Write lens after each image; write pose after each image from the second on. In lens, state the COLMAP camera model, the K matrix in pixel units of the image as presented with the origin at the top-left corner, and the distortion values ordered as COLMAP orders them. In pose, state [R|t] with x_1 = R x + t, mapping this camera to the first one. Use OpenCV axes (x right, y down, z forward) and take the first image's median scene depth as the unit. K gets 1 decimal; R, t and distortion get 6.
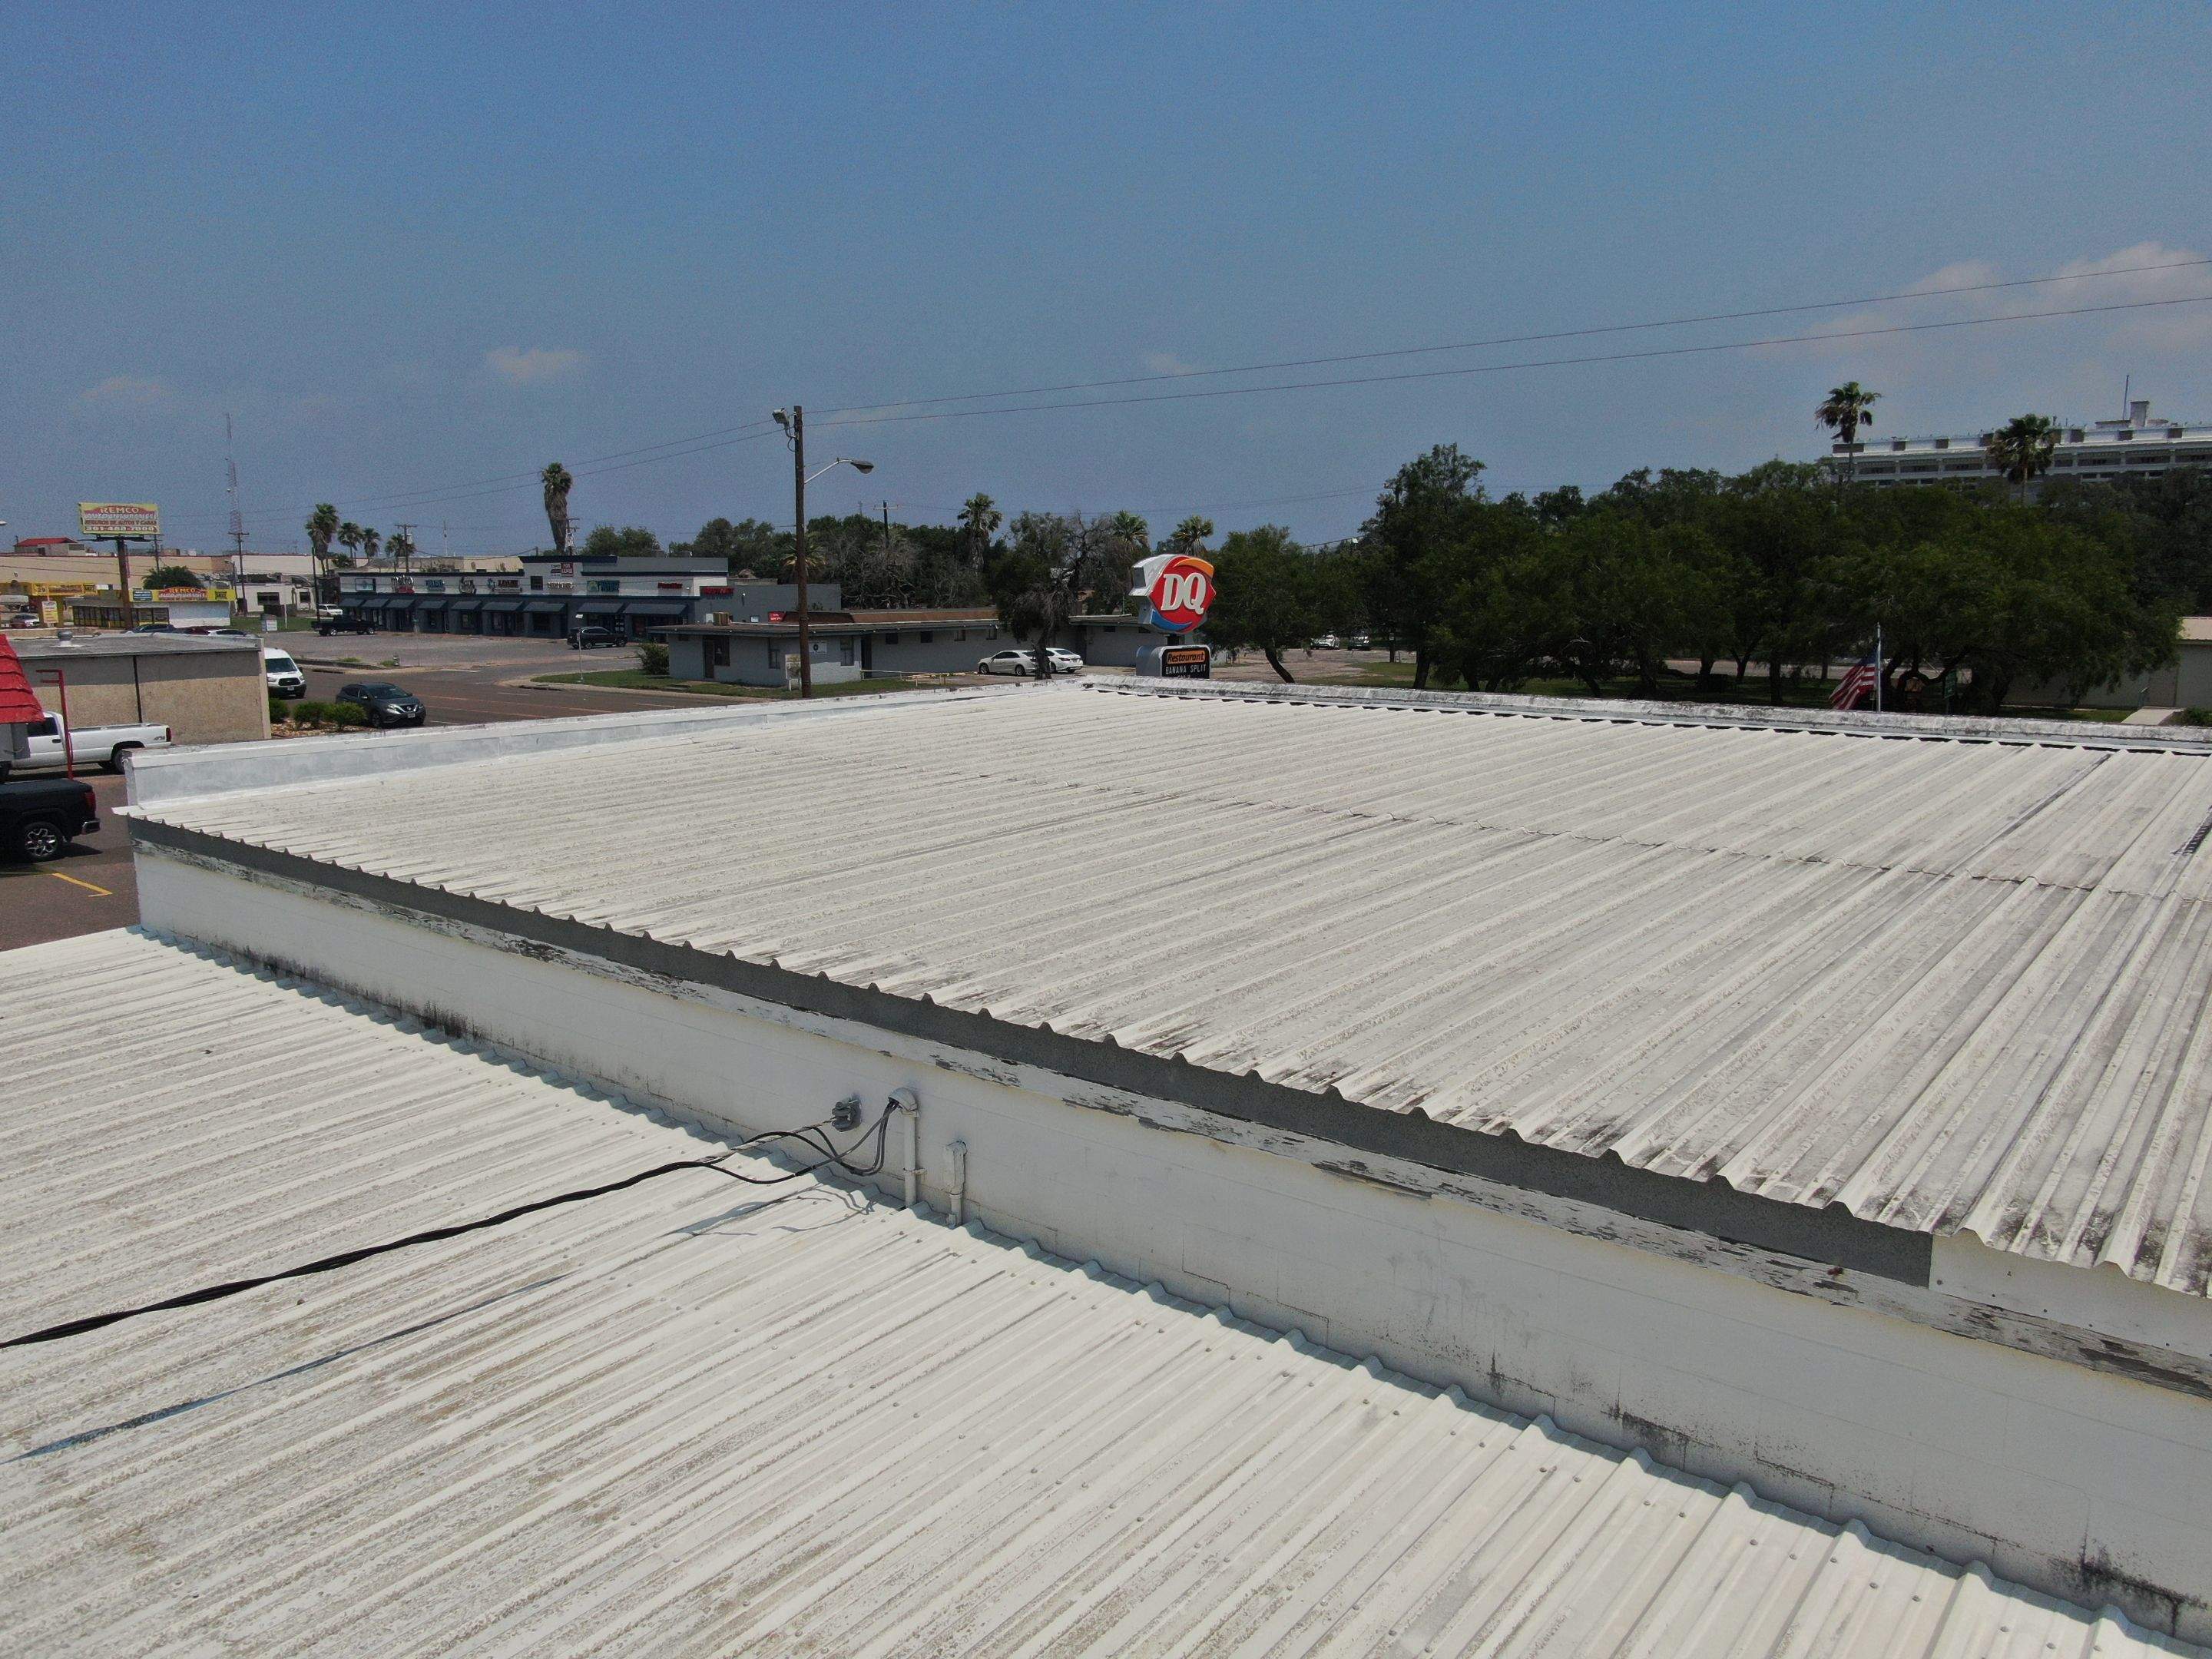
lens RADIAL K [[1594.3, 0, 1104.9], [0, 1594.3, 831.7], [0, 0, 1]] dist [-0.022159, 0.011680]
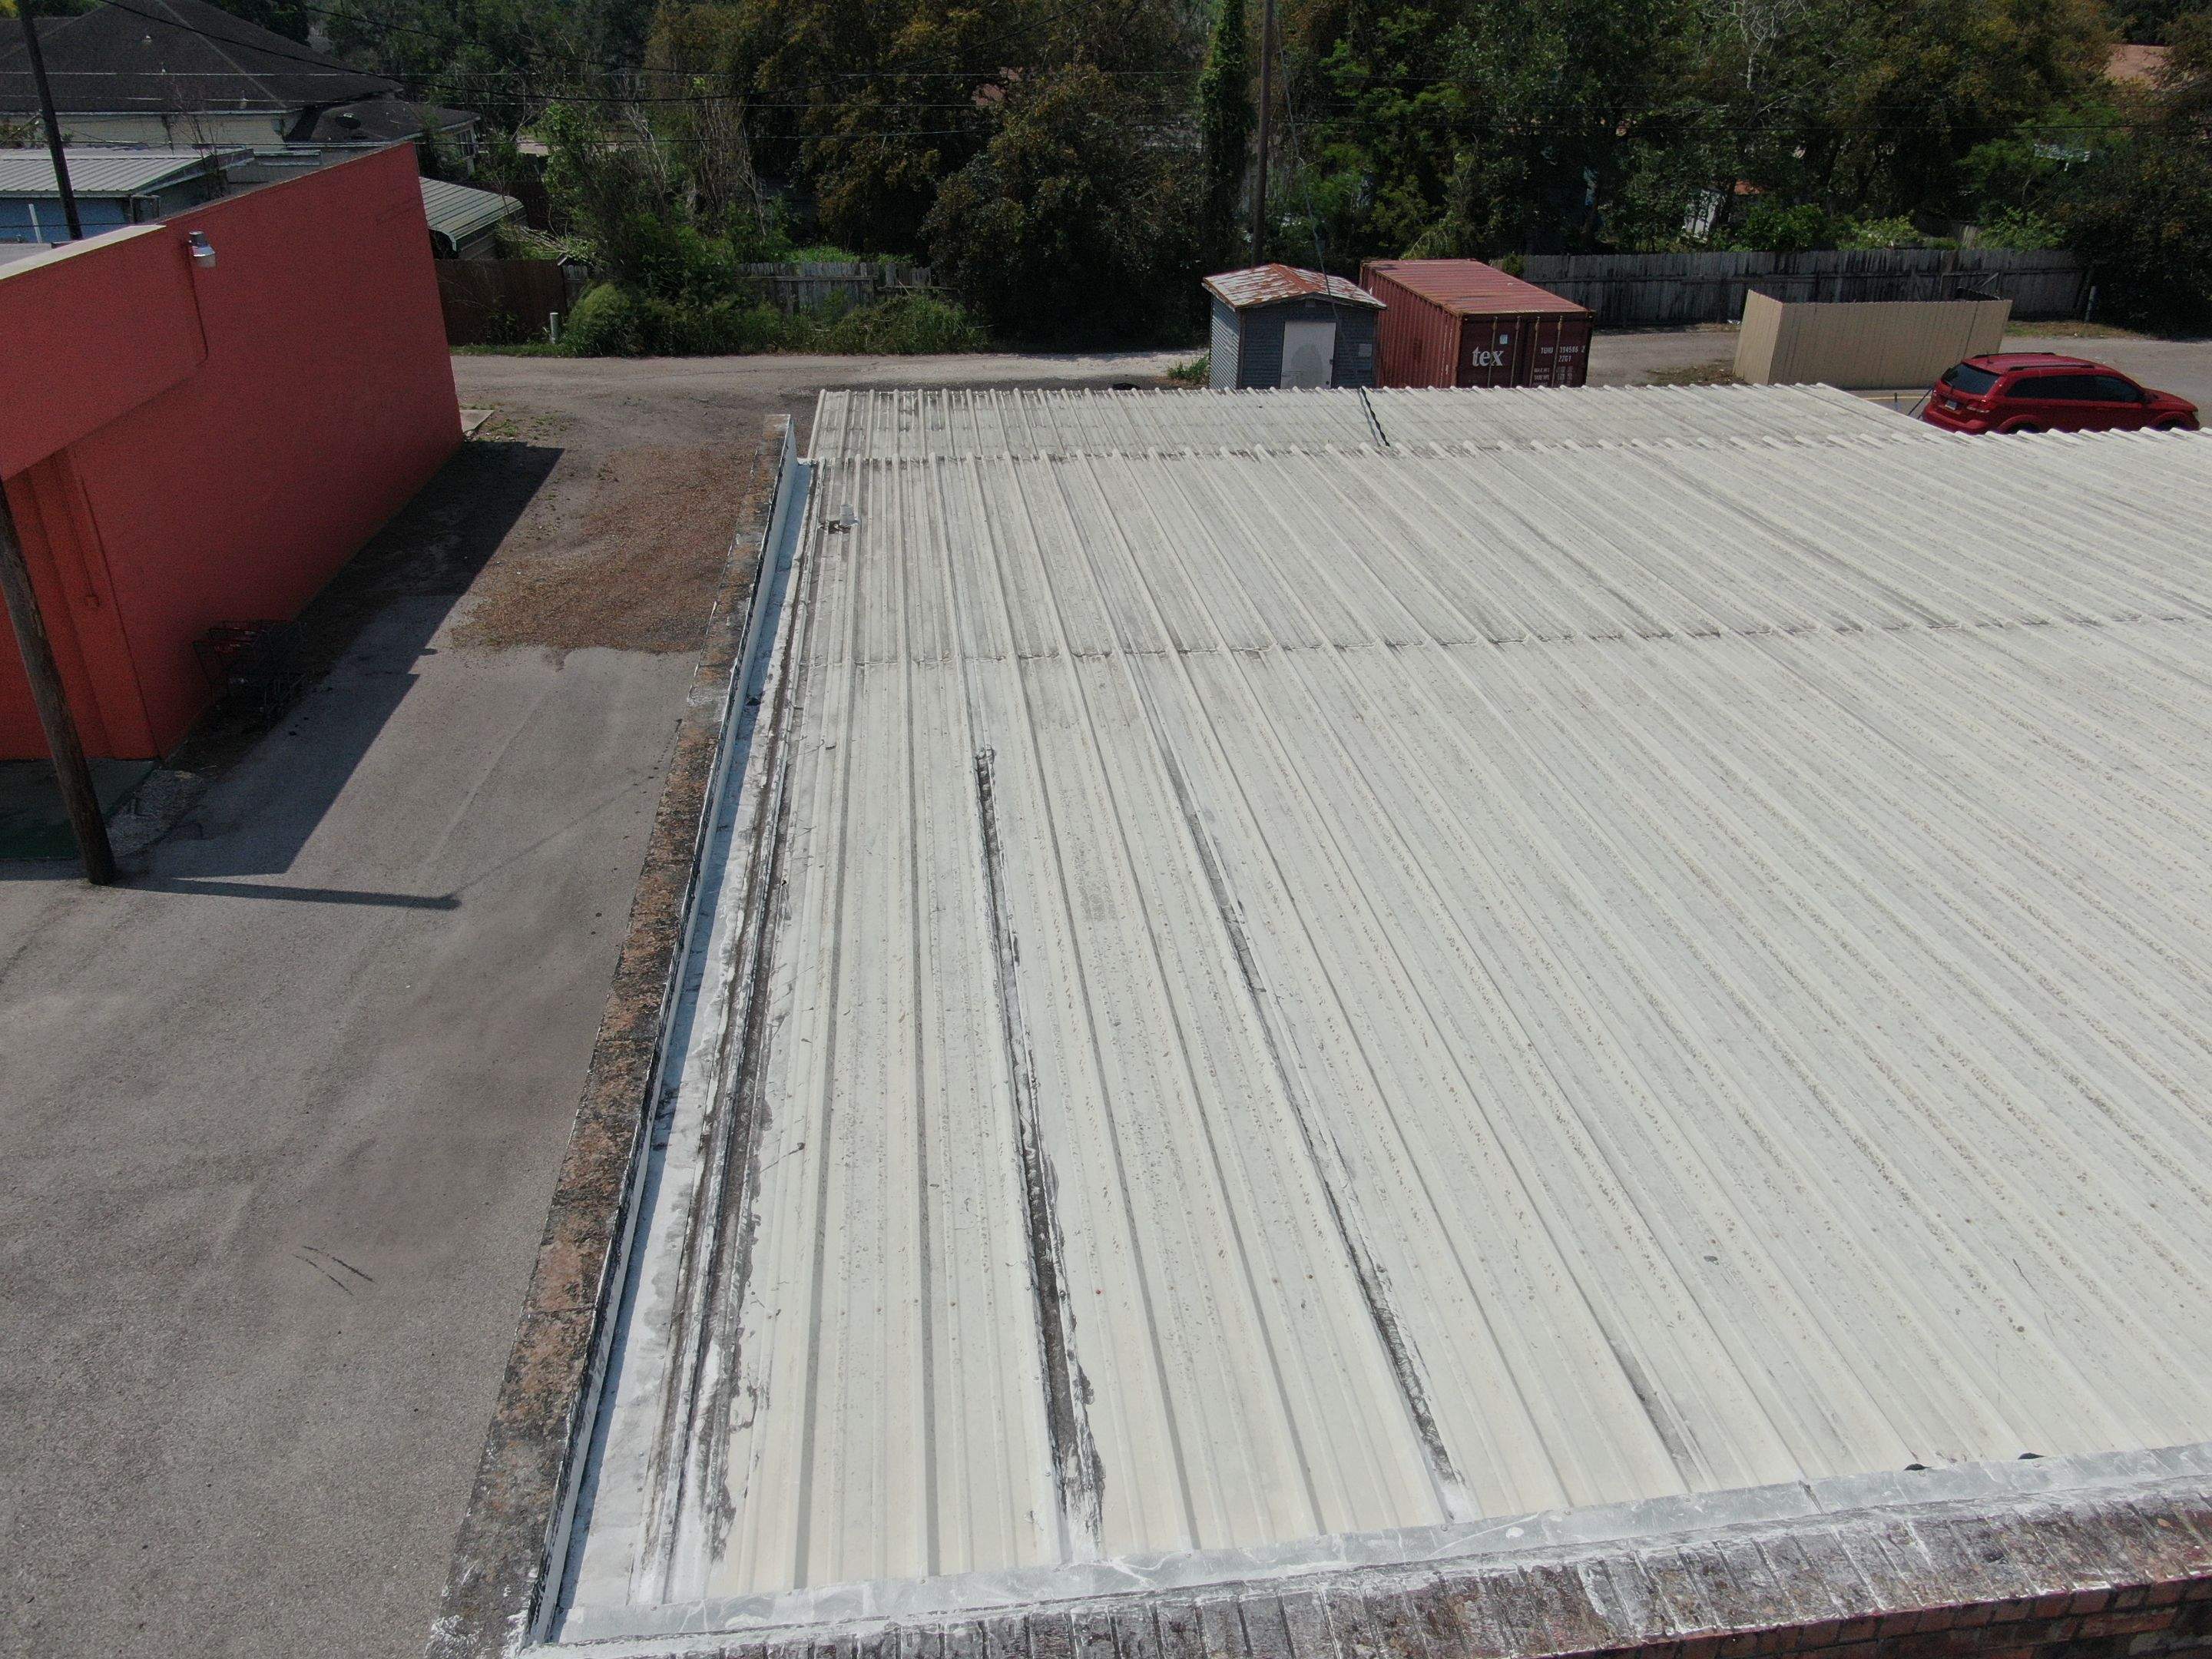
lens RADIAL K [[1595.2, 0, 1098.8], [0, 1595.2, 827.7], [0, 0, 1]] dist [-0.026009, 0.013862]
pose [[-0.697950, 0.332665, -0.634192, 1.562246], [-0.118591, 0.819647, 0.560459, -0.592099], [0.706259, 0.466382, -0.532622, 1.974888]]
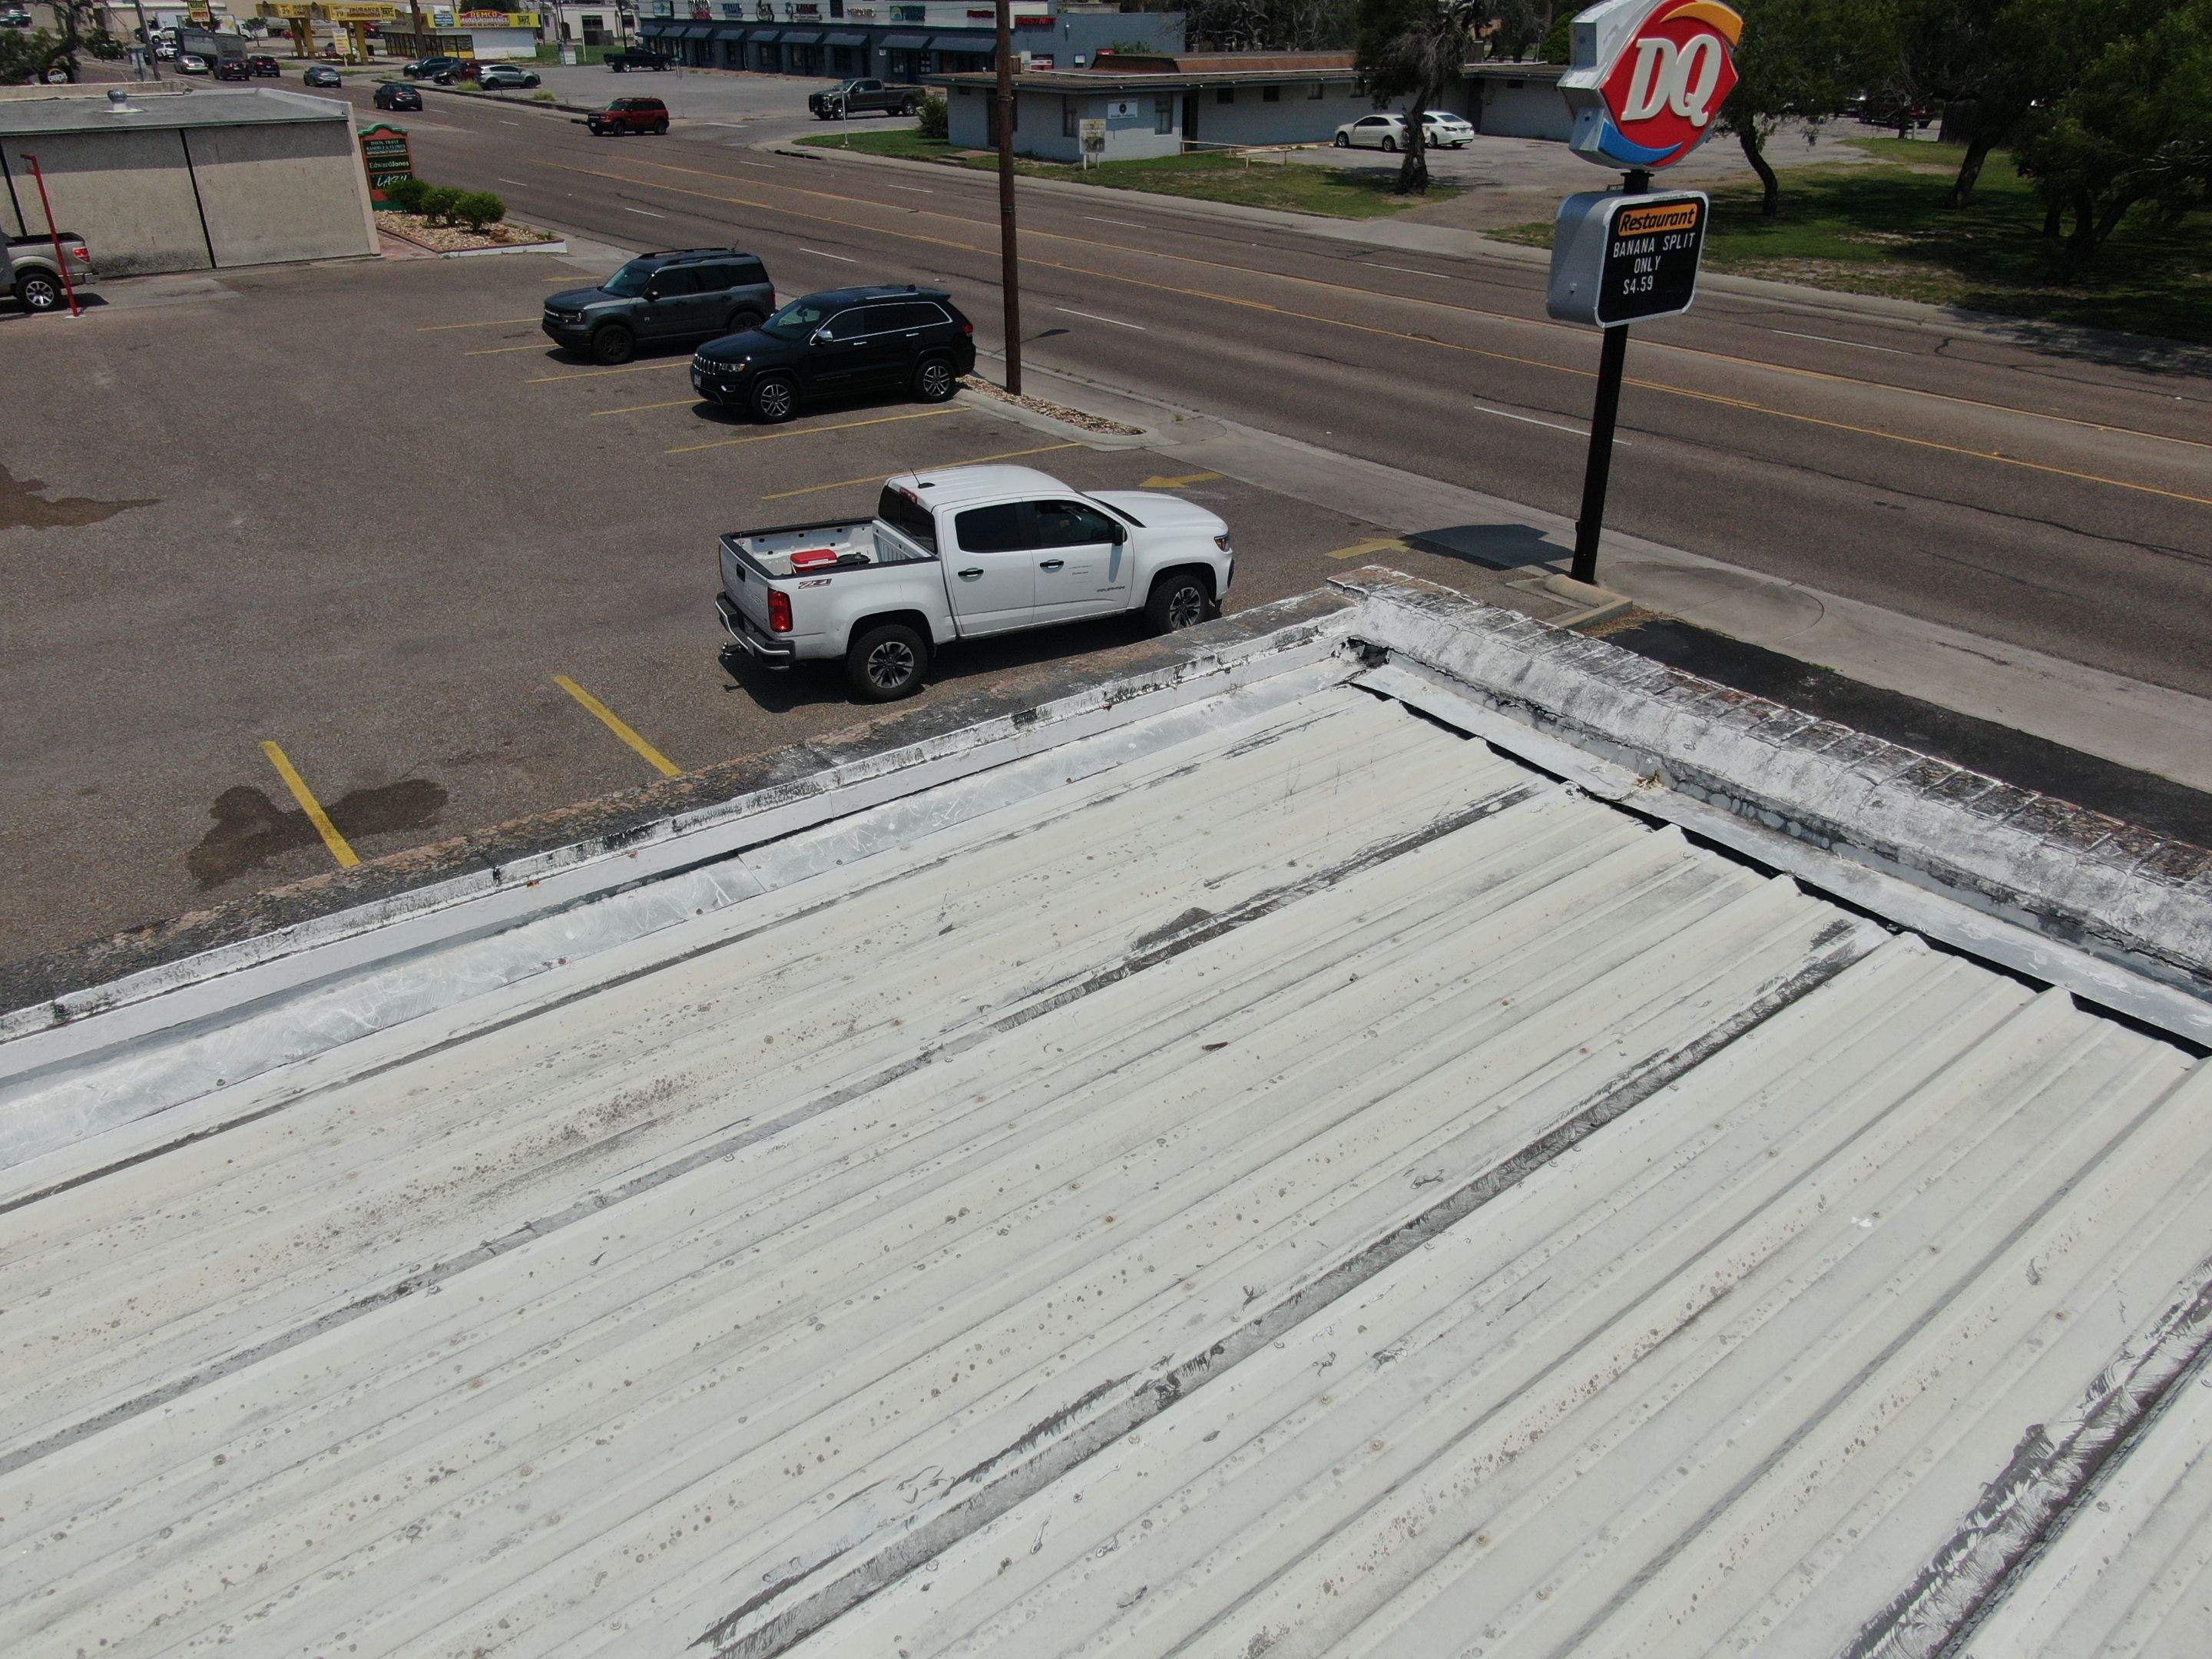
lens RADIAL K [[1600.0, 0, 1099.9], [0, 1600.0, 828.2], [0, 0, 1]] dist [-0.018110, 0.005868]
pose [[0.973746, 0.108994, -0.199848, 0.004559], [-0.040117, 0.946346, 0.320655, -0.410017], [0.224075, -0.304219, 0.925873, 2.194156]]
